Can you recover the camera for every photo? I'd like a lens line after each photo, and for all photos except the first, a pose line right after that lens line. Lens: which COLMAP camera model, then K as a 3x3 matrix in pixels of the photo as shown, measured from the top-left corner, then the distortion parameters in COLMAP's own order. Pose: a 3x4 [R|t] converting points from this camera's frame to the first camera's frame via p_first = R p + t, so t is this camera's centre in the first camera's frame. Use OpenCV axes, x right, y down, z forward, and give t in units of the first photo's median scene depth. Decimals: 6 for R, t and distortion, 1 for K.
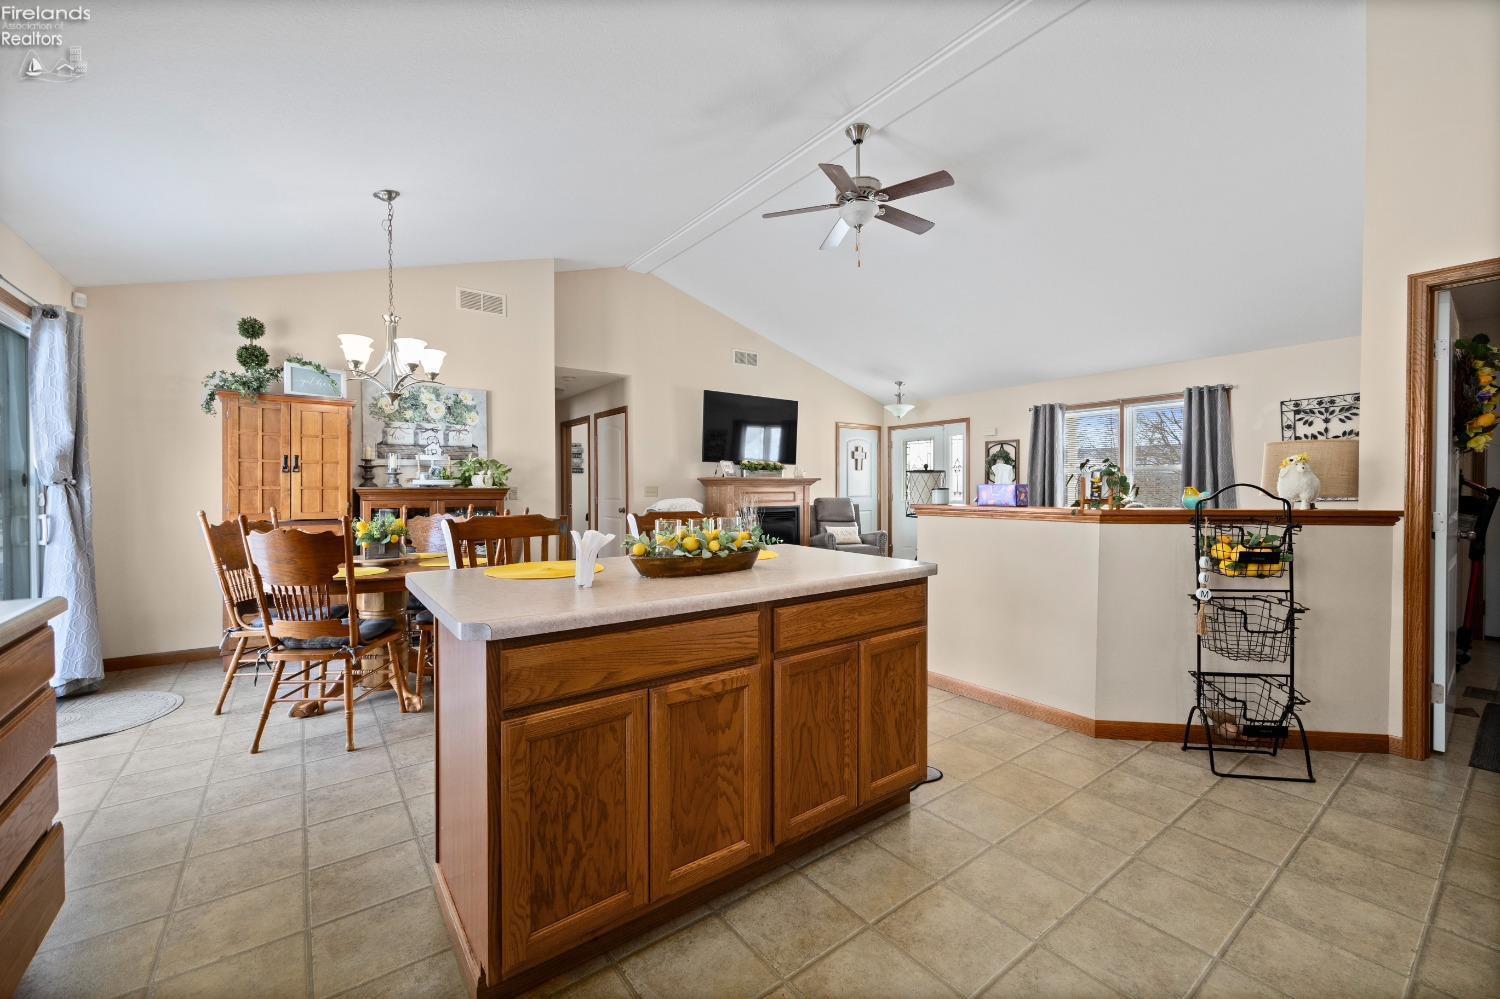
lens RADIAL K [[620.7, 0, 750.0], [0, 620.7, 499.5], [0, 0, 1]] dist [0.001453, 0.000092]
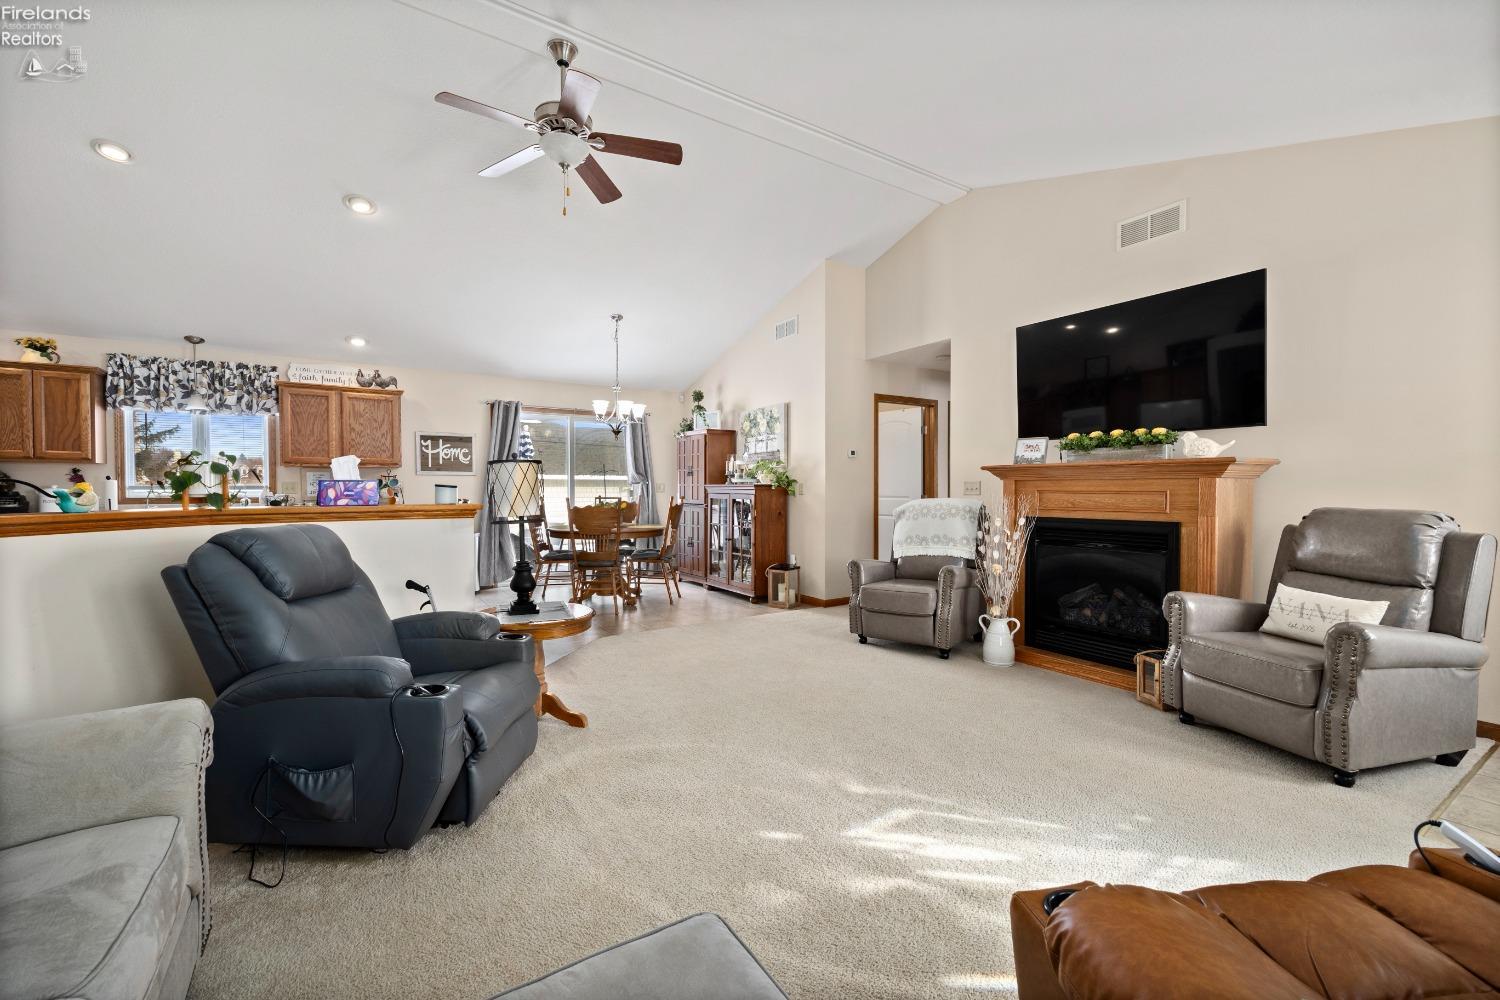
lens RADIAL K [[620.7, 0, 750.0], [0, 620.7, 500.0], [0, 0, 1]] dist [0.001453, 0.000092]
pose [[-0.095441, 0.024102, -0.995143, 0.570099], [-0.013747, 0.999580, 0.025528, -0.013312], [0.995340, 0.016117, -0.095069, 0.771515]]
